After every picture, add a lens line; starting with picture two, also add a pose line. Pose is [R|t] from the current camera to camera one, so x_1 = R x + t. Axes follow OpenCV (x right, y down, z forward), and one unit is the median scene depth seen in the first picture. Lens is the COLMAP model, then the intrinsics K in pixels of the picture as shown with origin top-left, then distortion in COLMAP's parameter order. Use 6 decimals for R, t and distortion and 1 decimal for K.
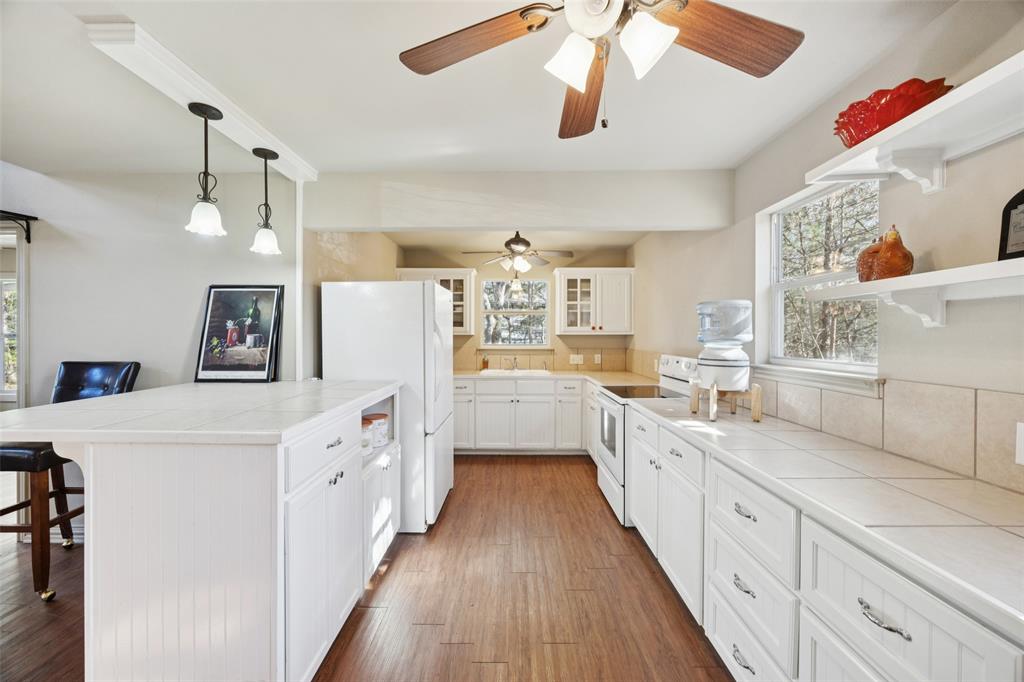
lens RADIAL K [[389.6, 0, 512.0], [0, 389.6, 338.4], [0, 0, 1]] dist [0.000196, -0.000017]
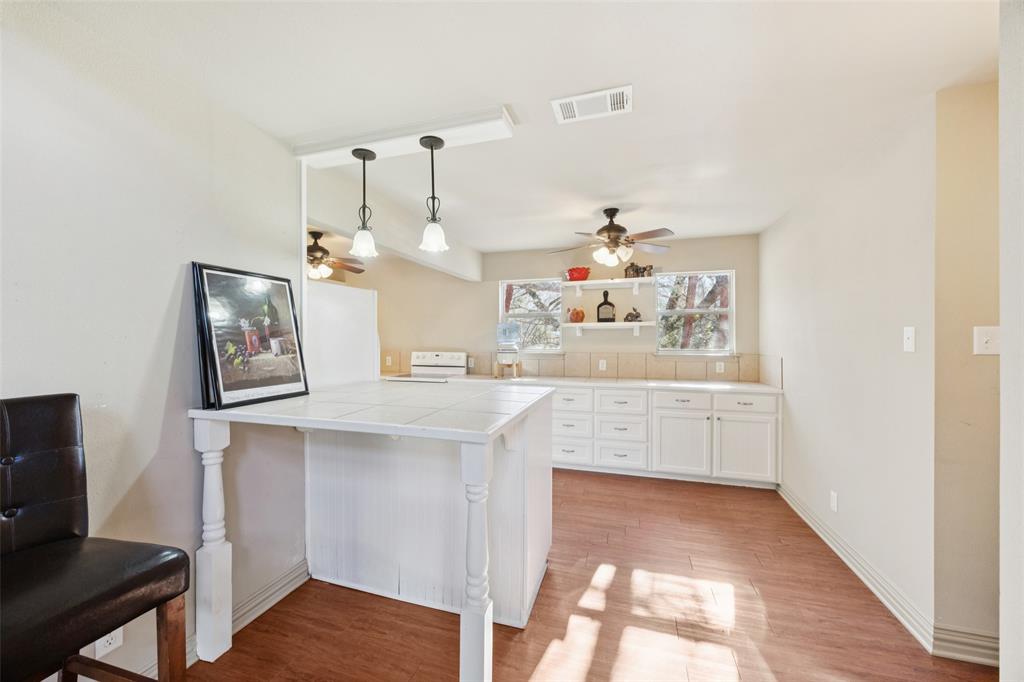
lens RADIAL K [[389.6, 0, 511.7], [0, 389.6, 341.0], [0, 0, 1]] dist [0.000196, -0.000017]
pose [[0.289034, -0.007749, 0.957288, -0.867306], [0.003349, 0.999969, 0.007083, -0.005885], [-0.957313, 0.001159, 0.289051, 0.214608]]
